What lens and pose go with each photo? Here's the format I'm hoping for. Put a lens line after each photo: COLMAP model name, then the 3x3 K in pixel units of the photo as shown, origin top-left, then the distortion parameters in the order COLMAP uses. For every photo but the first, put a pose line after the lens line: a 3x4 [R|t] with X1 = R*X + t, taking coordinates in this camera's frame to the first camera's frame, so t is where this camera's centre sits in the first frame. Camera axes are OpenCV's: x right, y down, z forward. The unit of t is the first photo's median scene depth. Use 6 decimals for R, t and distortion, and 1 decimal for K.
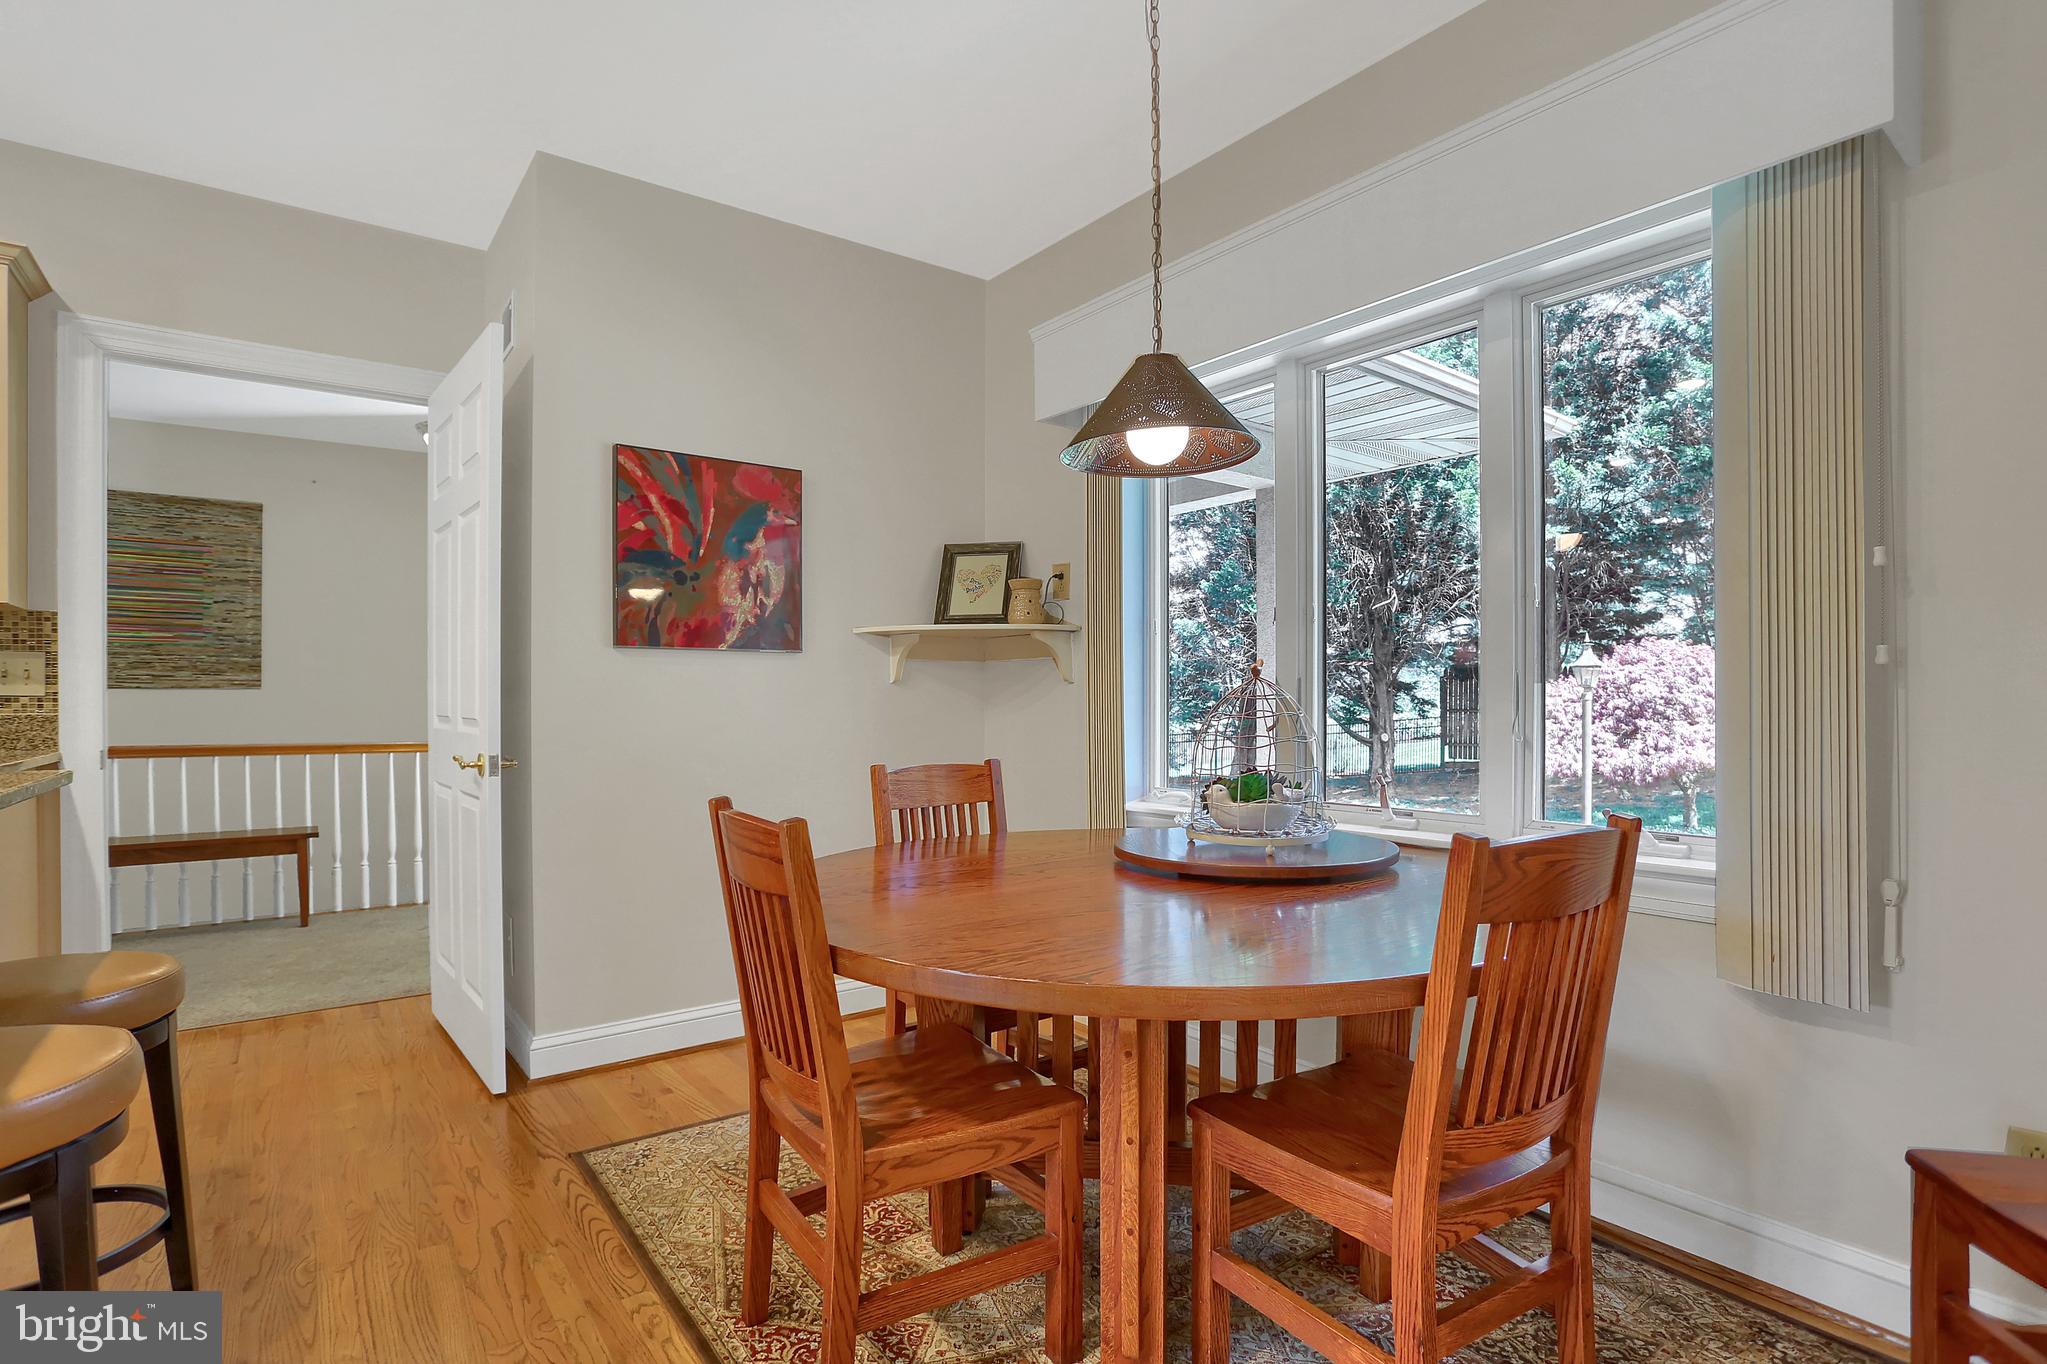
lens RADIAL K [[1003.0, 0, 1023.5], [0, 1003.0, 682.0], [0, 0, 1]] dist [-0.048791, 0.020693]
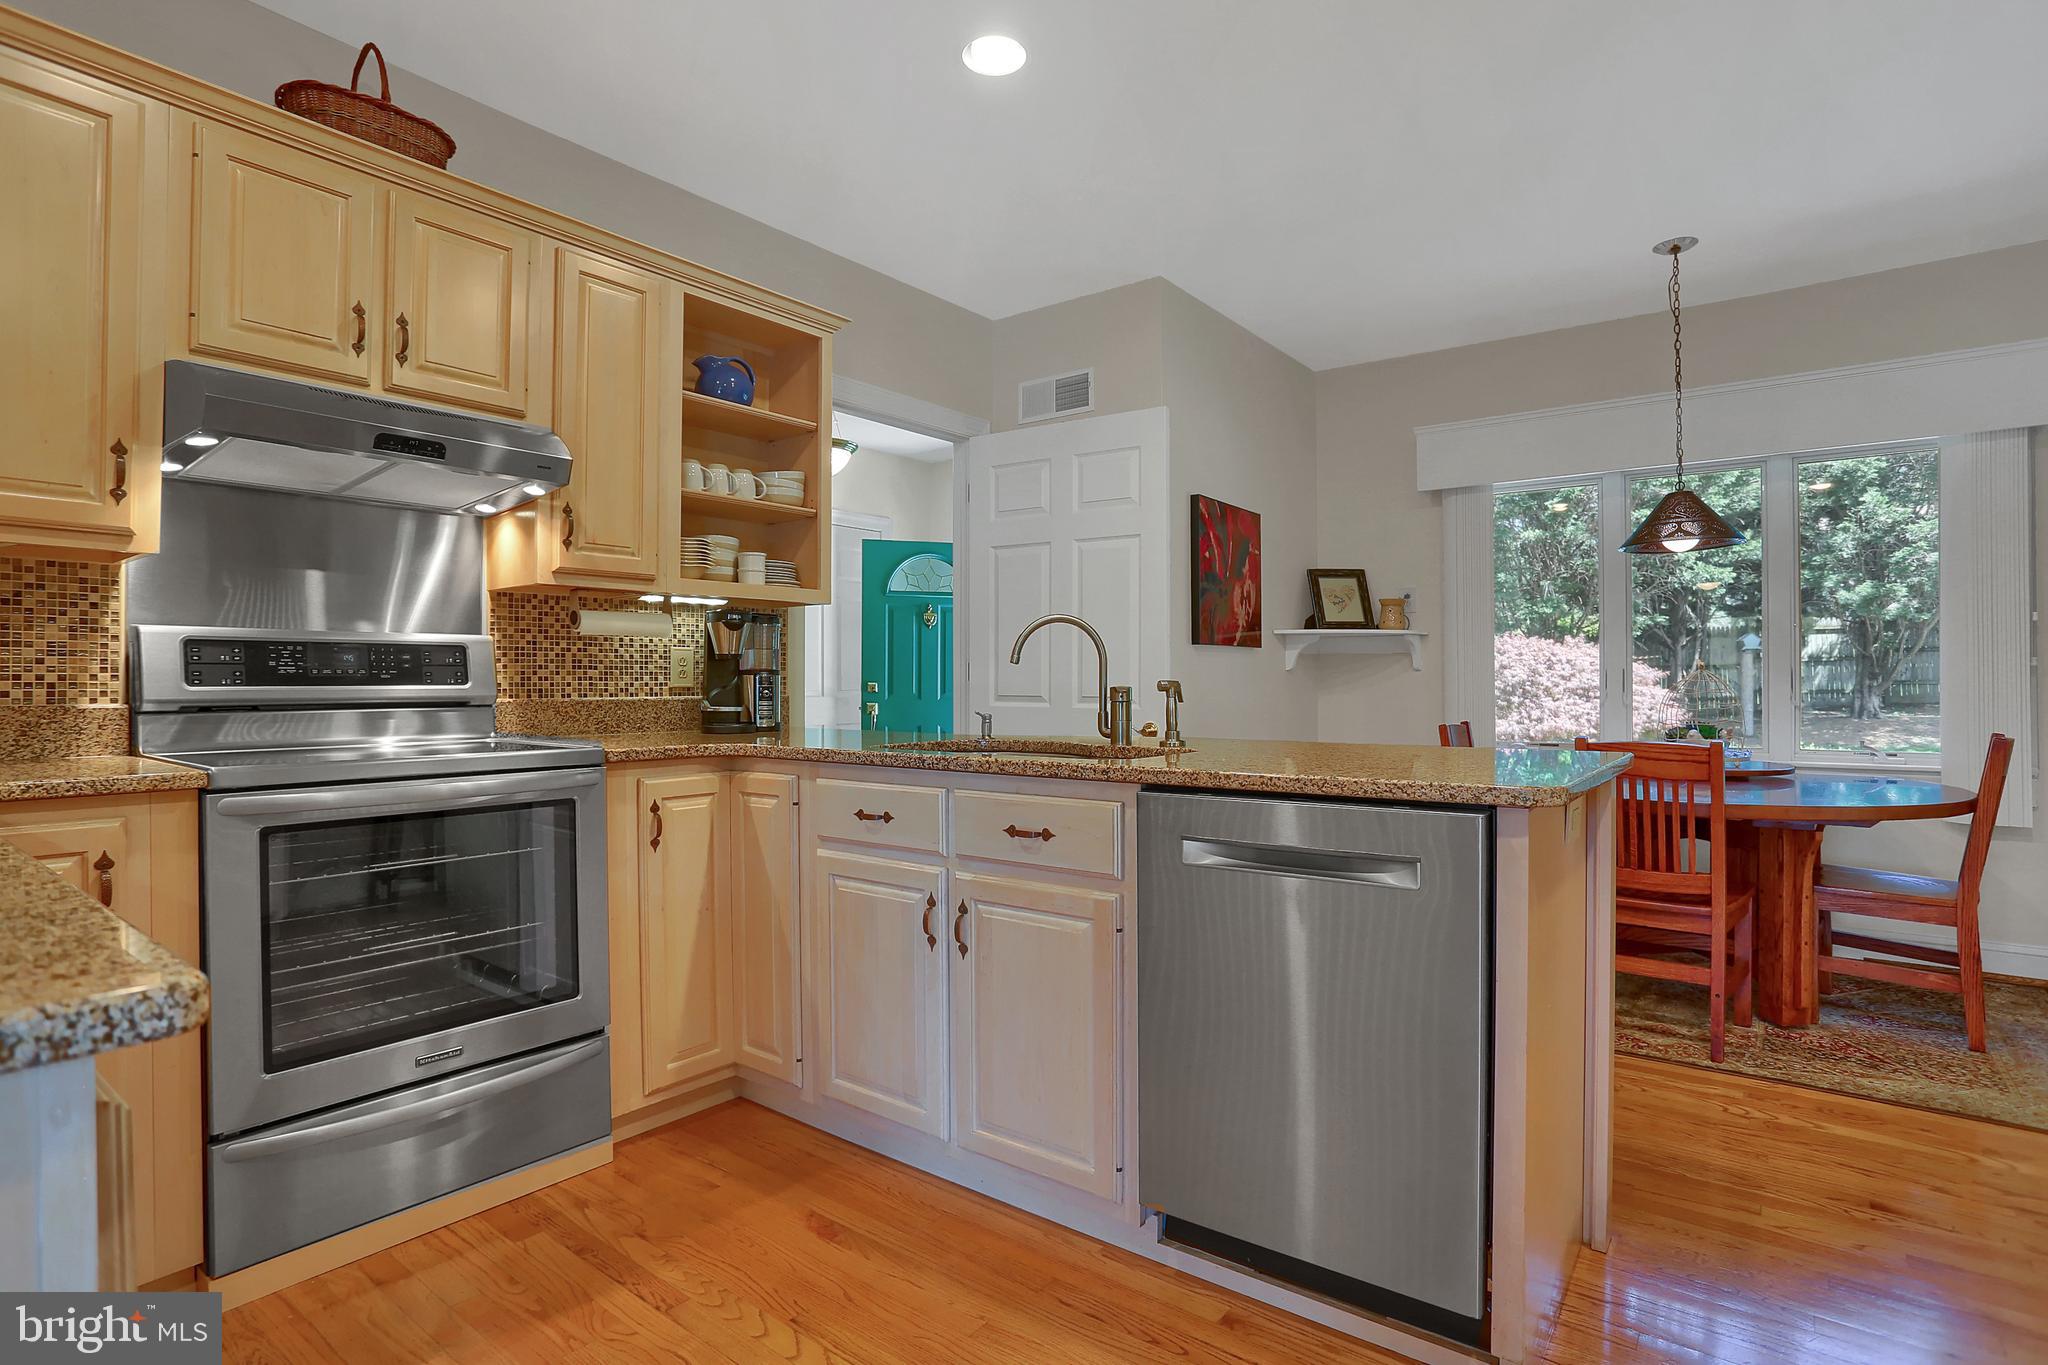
lens RADIAL K [[1003.5, 0, 1024.0], [0, 1003.5, 682.5], [0, 0, 1]] dist [-0.048791, 0.020693]
pose [[0.963969, -0.000269, 0.266016, -0.924407], [-0.004806, 0.999819, 0.018429, -0.005957], [-0.265973, -0.019044, 0.963792, -0.245804]]
